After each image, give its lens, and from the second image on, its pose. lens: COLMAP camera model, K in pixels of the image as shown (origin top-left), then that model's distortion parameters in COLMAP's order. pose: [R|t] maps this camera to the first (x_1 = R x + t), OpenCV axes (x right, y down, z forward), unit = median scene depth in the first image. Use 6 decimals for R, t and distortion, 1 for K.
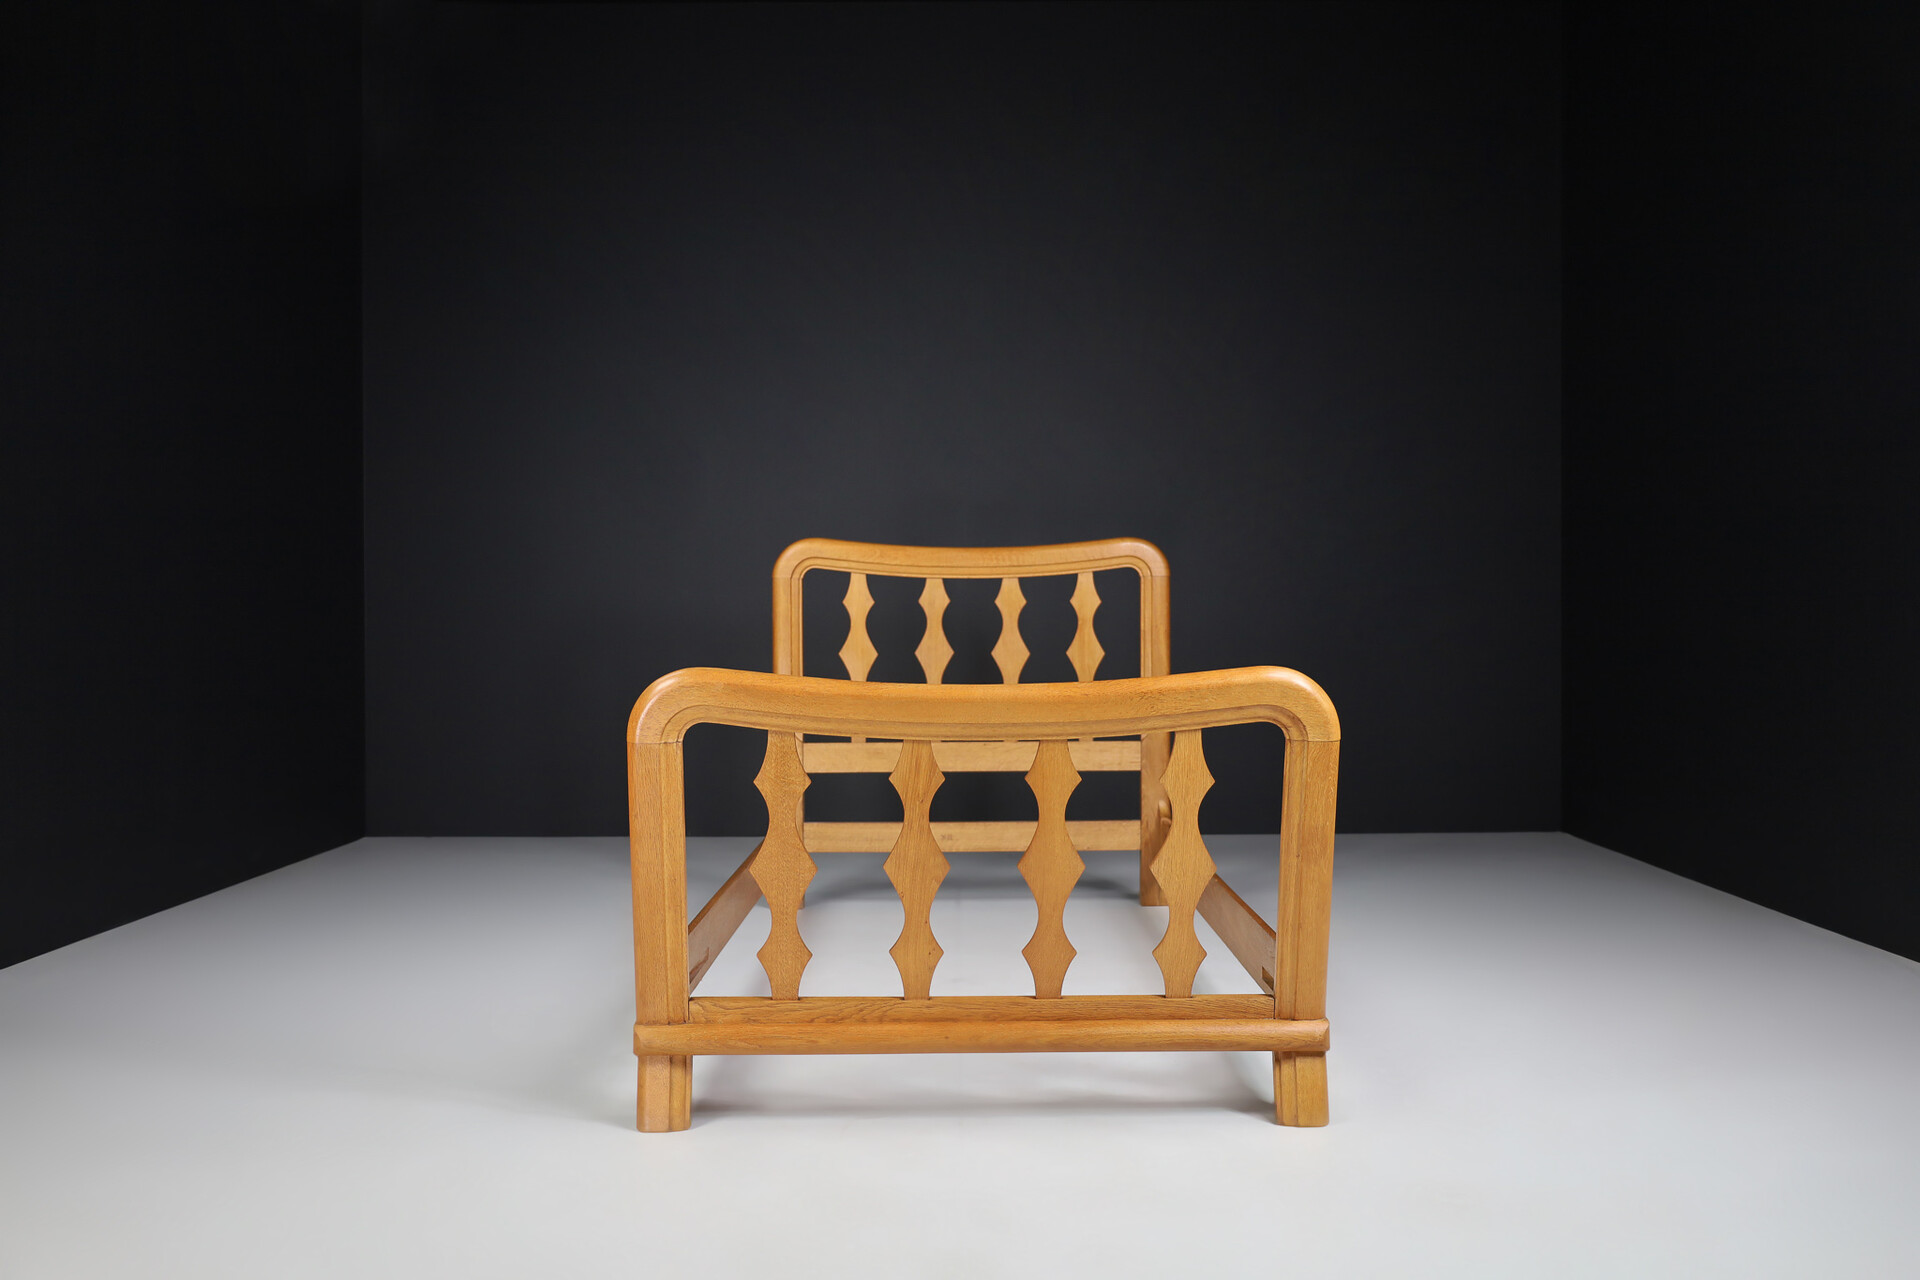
lens RADIAL K [[1729.2, 0, 960.0], [0, 1729.2, 640.0], [0, 0, 1]] dist [-0.042788, 0.006829]
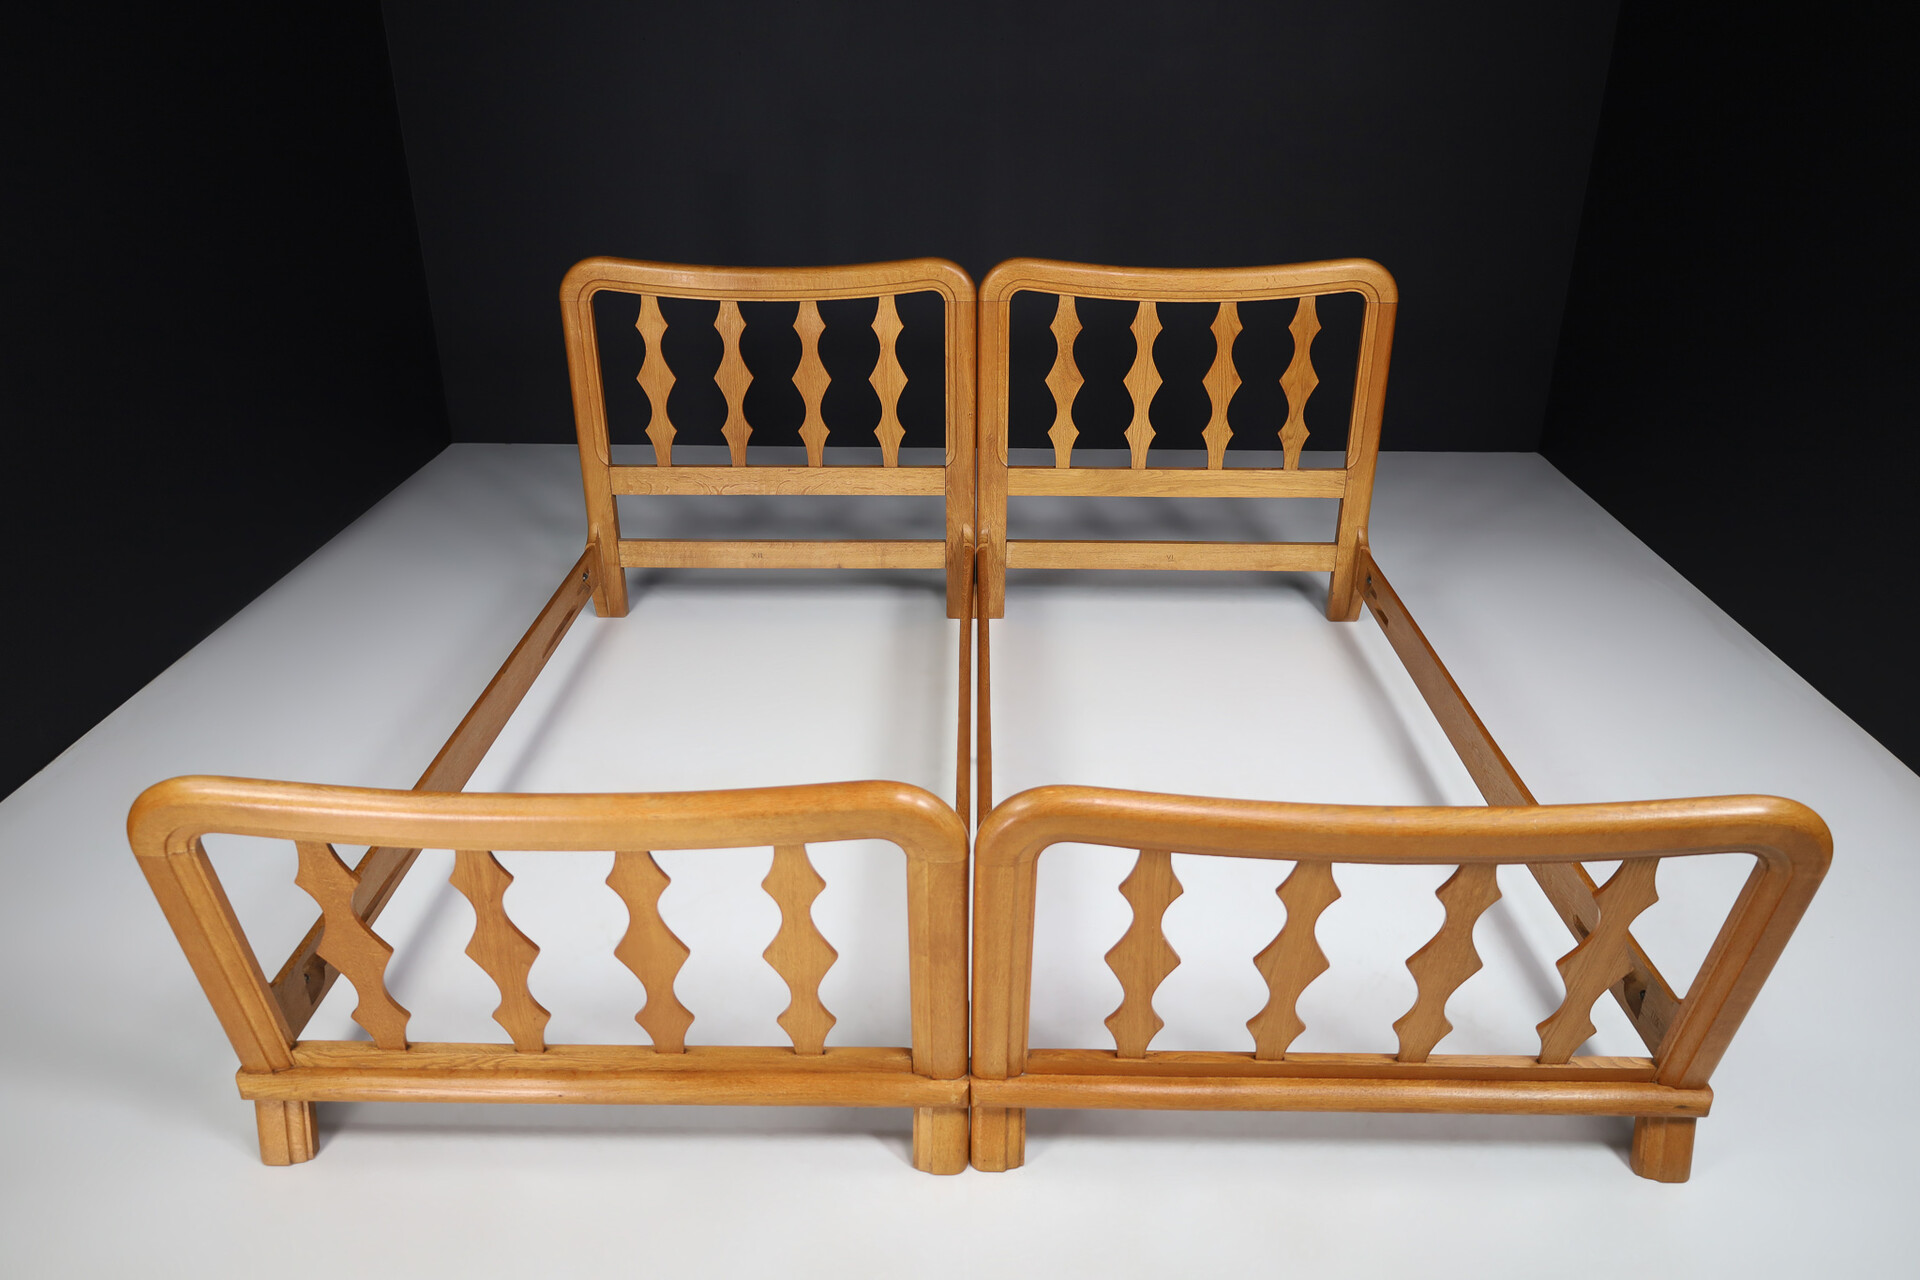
lens RADIAL K [[1348.4, 0, 960.0], [0, 1348.4, 640.0], [0, 0, 1]] dist [-0.019430, -0.001129]
pose [[0.999852, 0.010595, -0.013563, 0.142114], [-0.004038, 0.910483, 0.413528, -0.196945], [0.016730, -0.413412, 0.910390, 0.282562]]
